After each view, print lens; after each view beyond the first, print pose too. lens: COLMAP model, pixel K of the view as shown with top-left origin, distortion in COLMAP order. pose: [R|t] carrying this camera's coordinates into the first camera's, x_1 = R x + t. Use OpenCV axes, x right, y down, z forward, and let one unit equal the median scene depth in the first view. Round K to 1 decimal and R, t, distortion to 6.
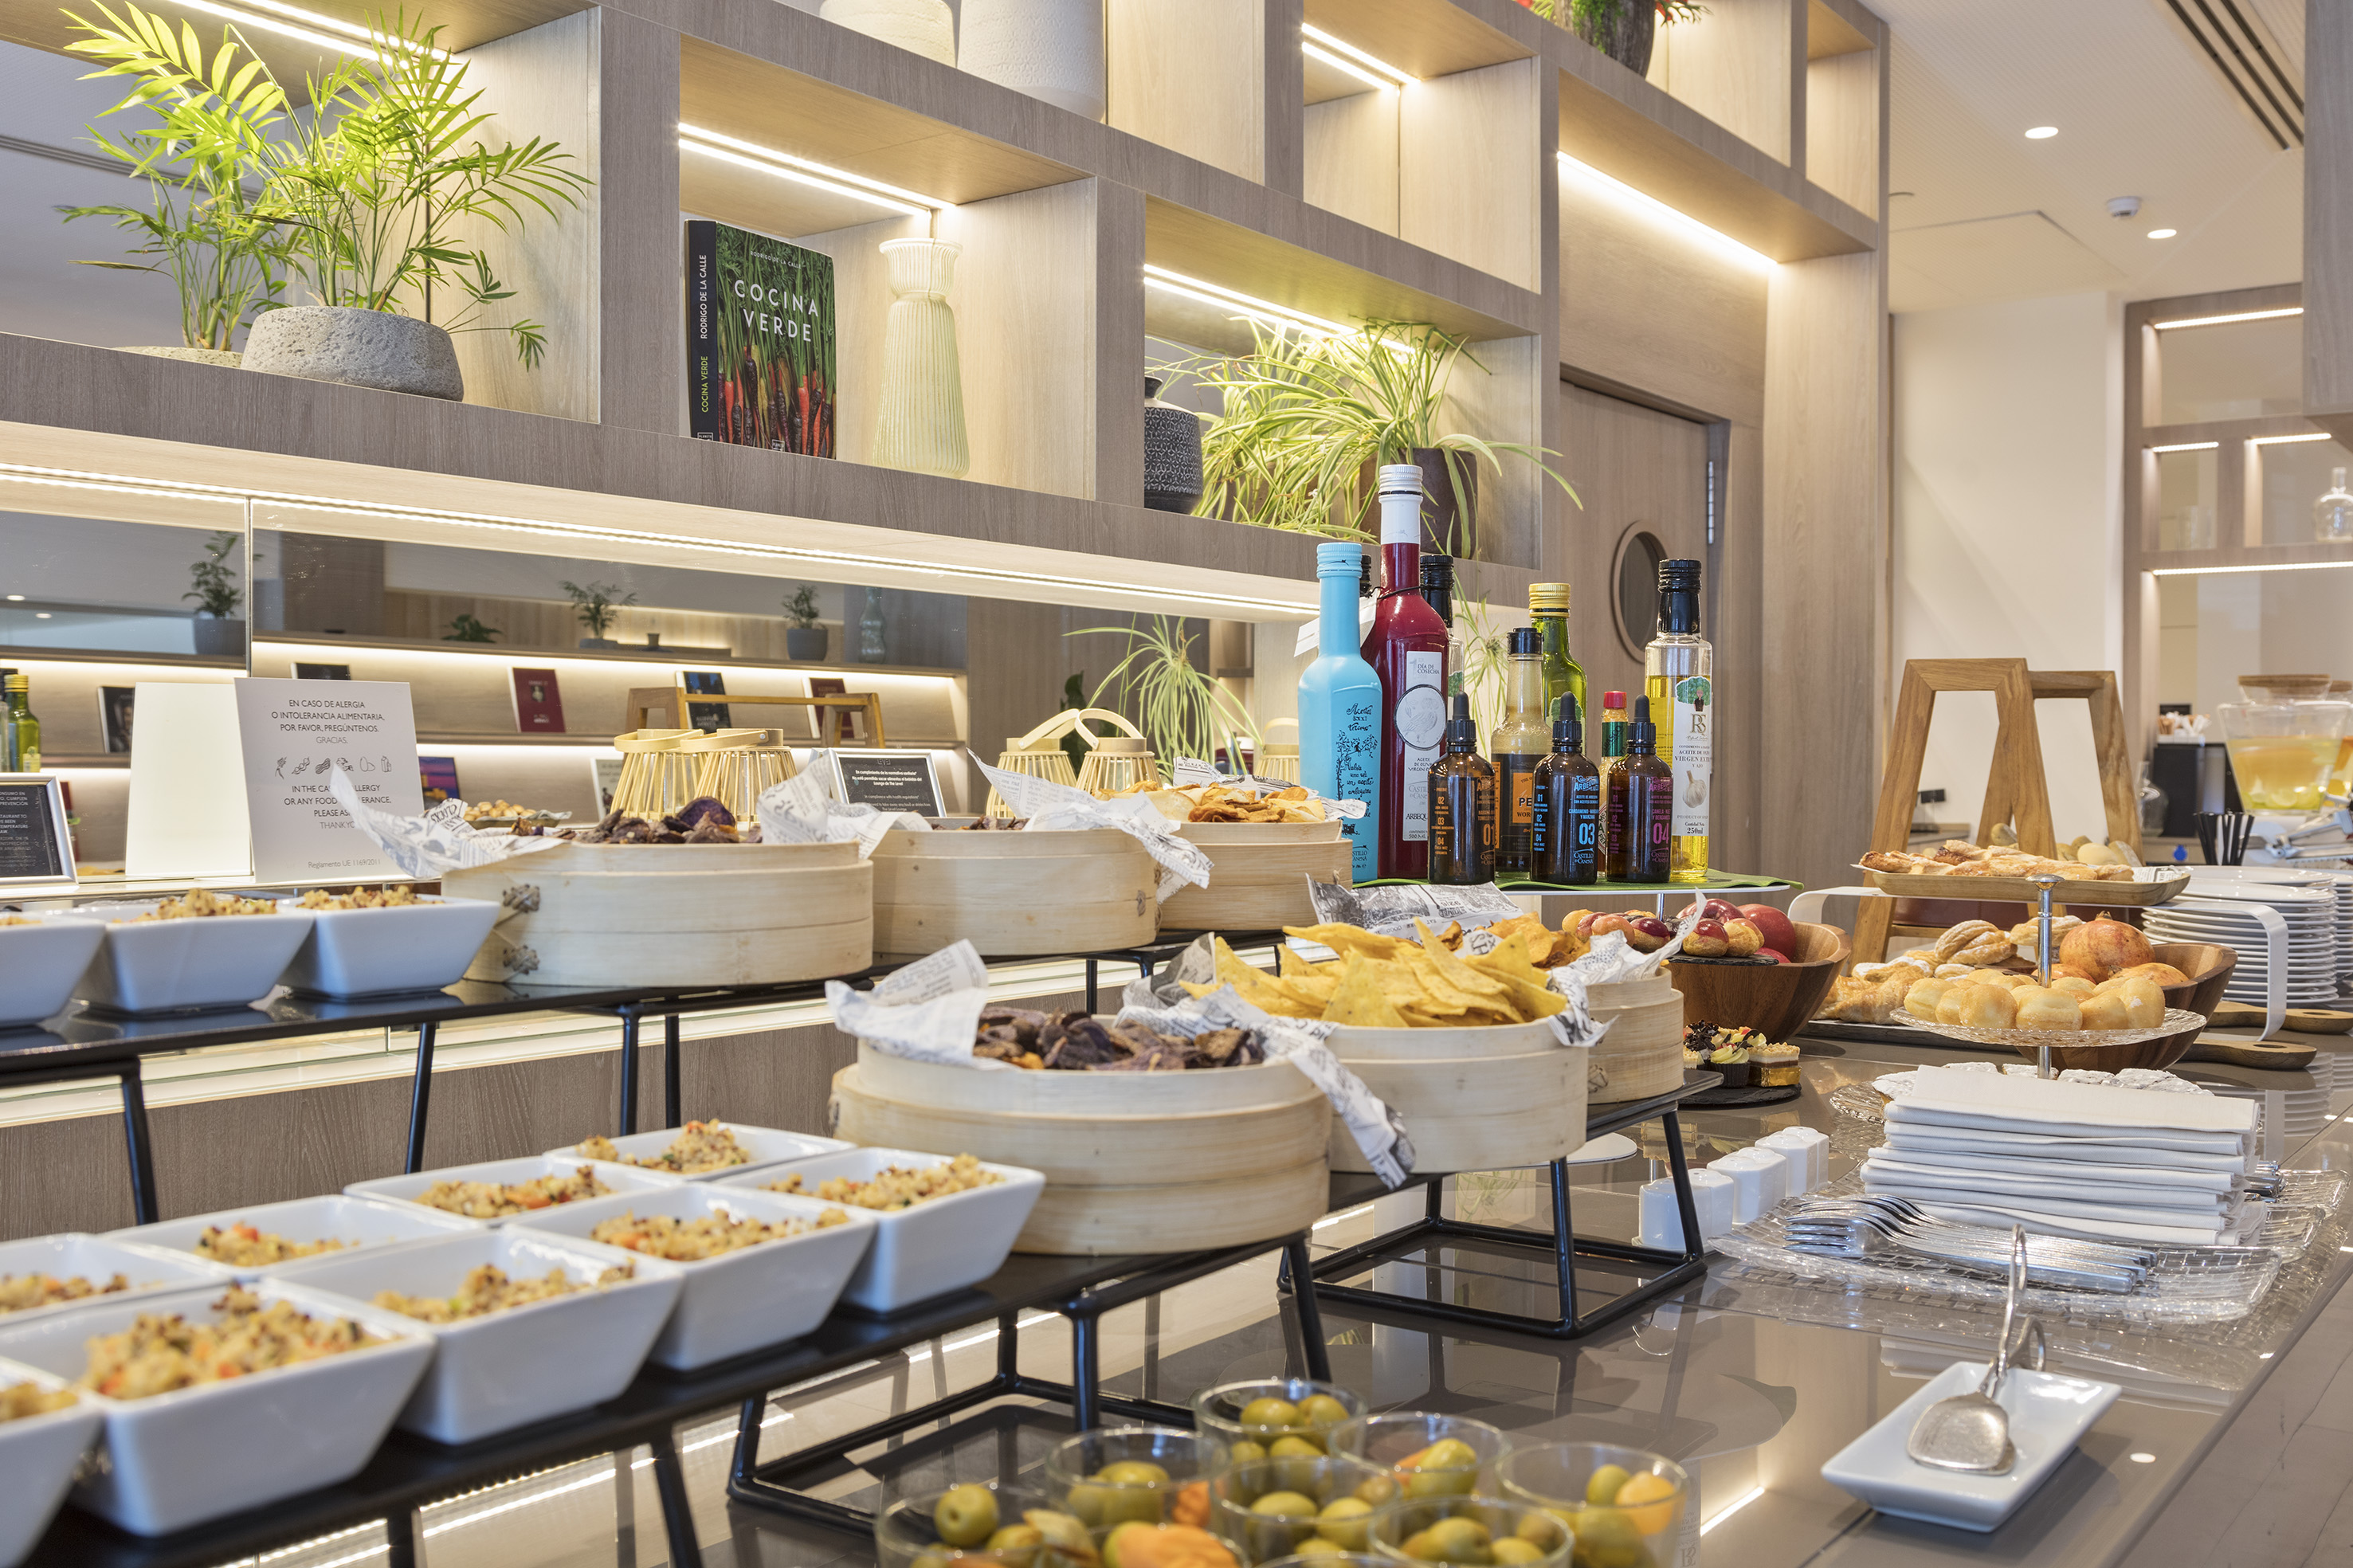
lens RADIAL K [[2164.9, 0, 1178.4], [0, 2164.9, 783.0], [0, 0, 1]] dist [-0.013021, 0.000000]
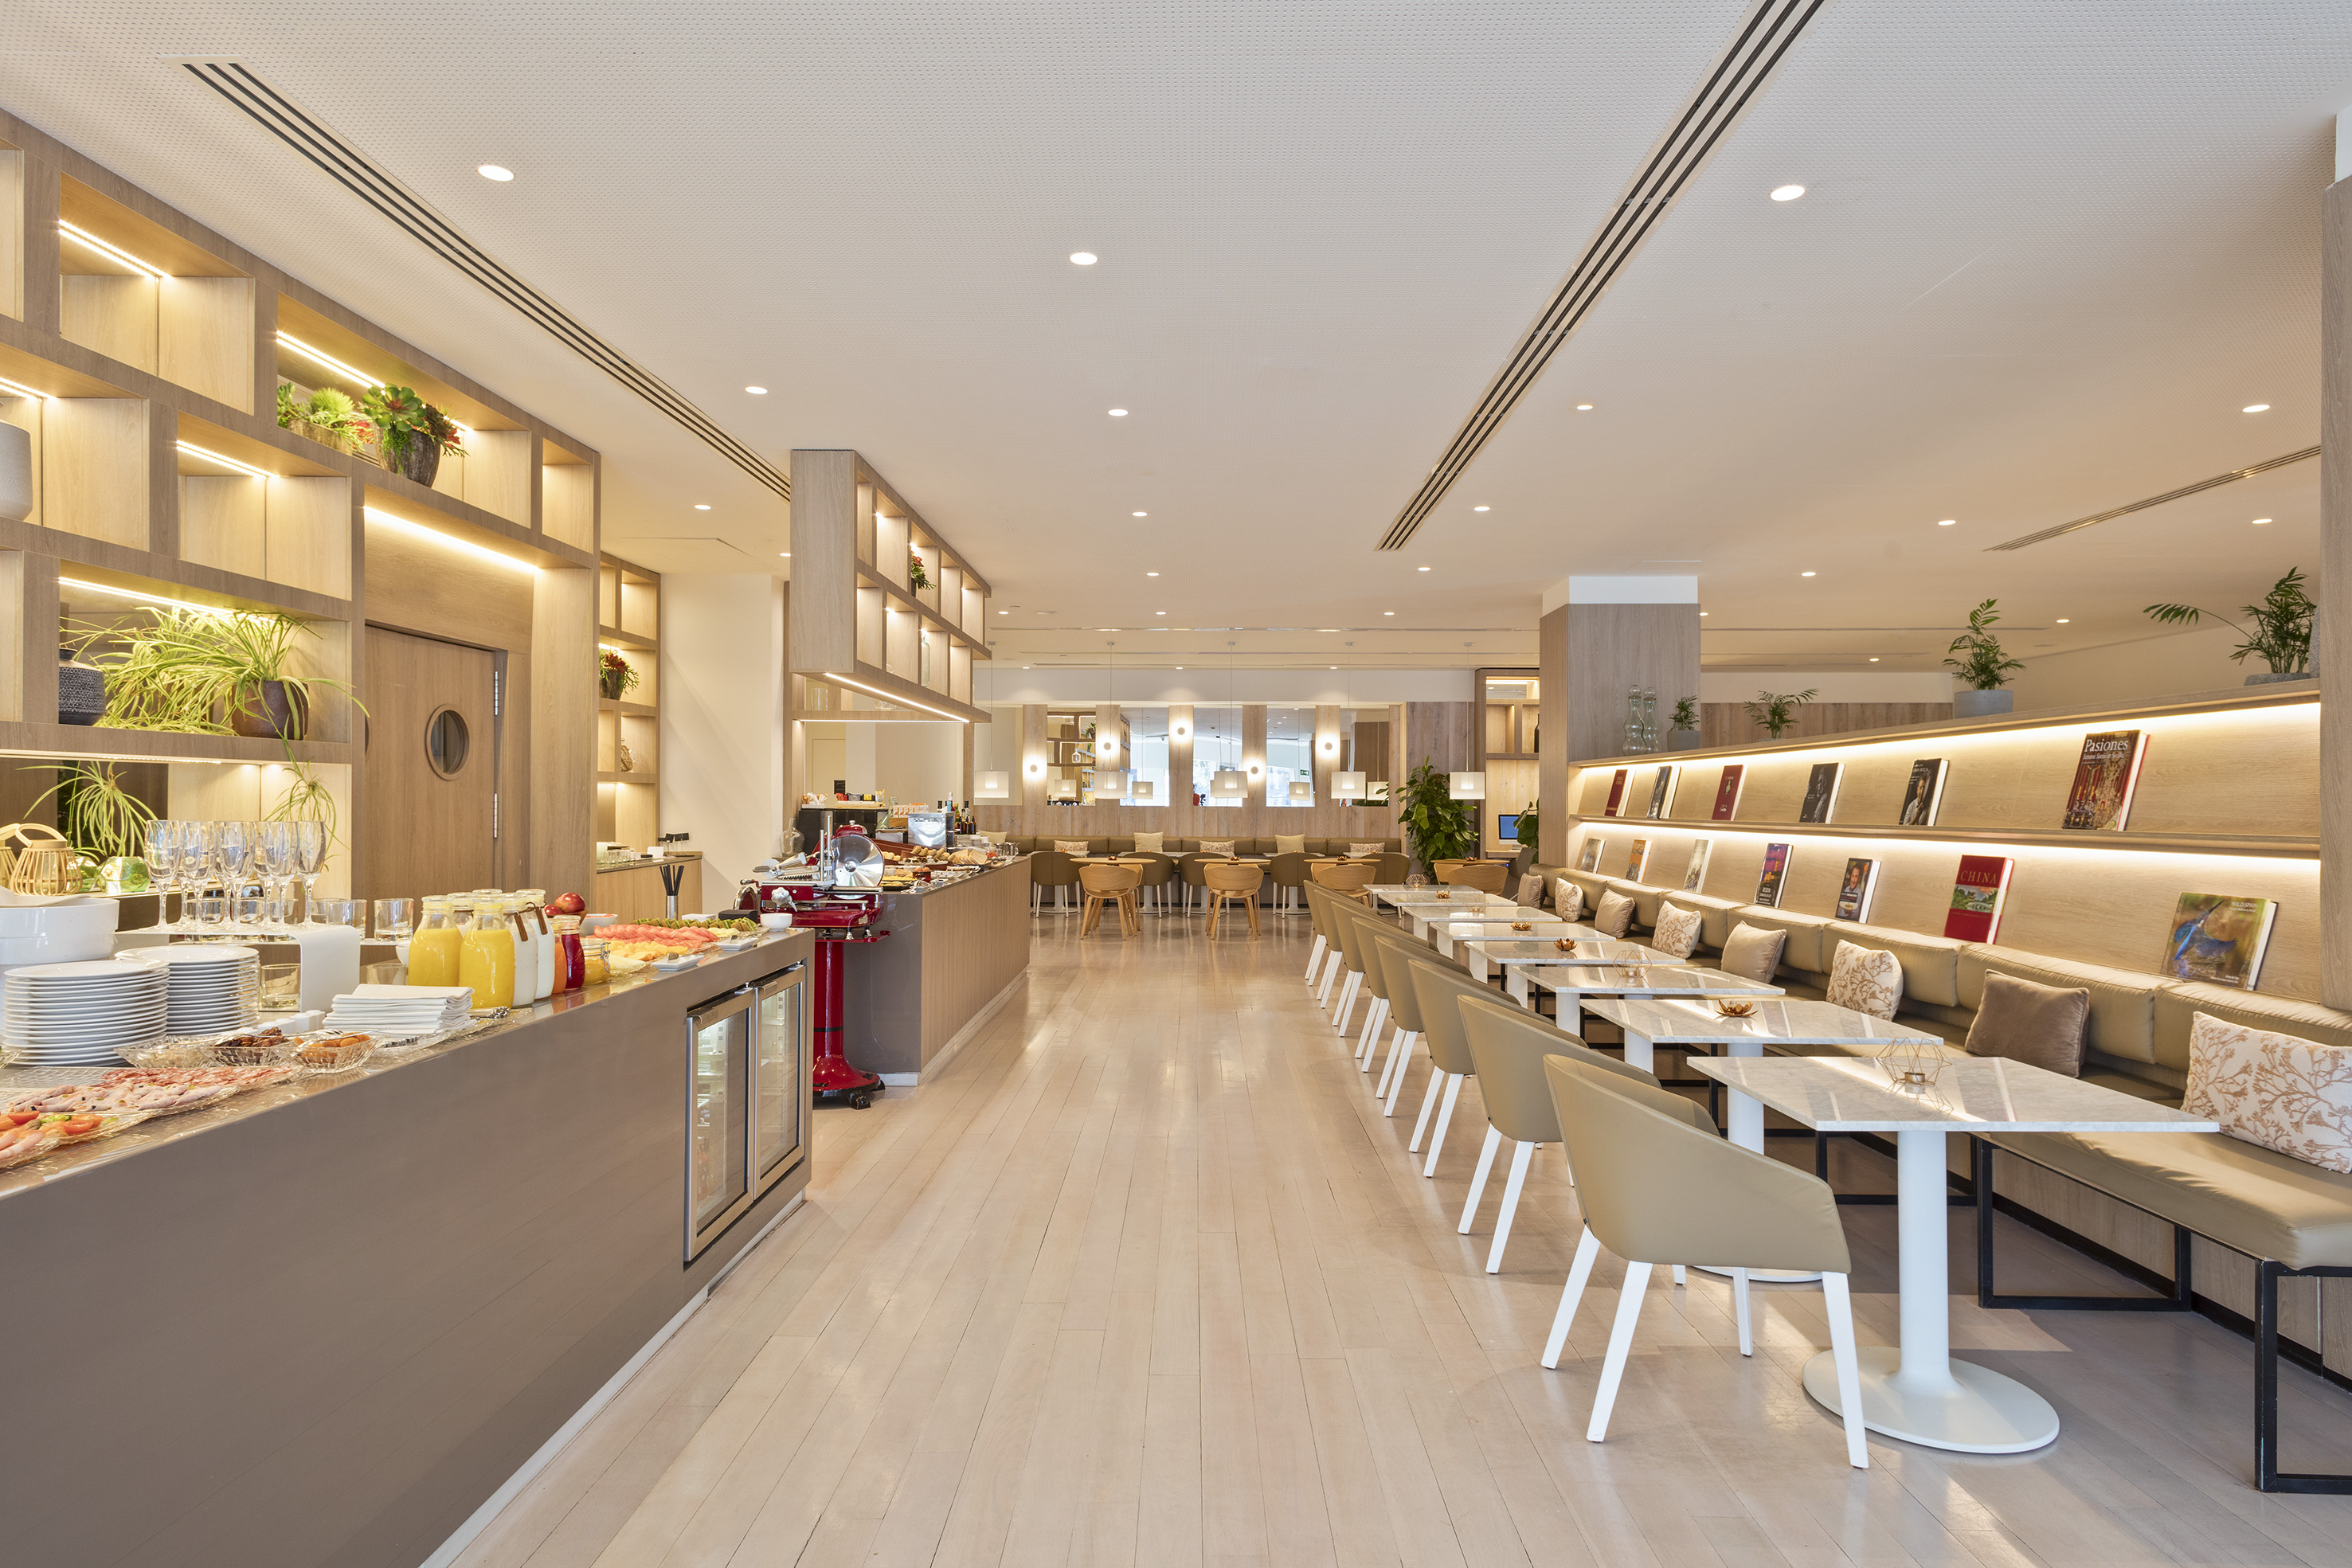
lens RADIAL K [[1338.9, 0, 1180.0], [0, 1338.9, 802.6], [0, 0, 1]] dist [0.007166, 0.000077]
pose [[0.817539, 0.009615, 0.575792, 0.086070], [-0.008509, 0.999953, -0.004618, -0.047698], [-0.575810, -0.001124, 0.817583, -0.415465]]
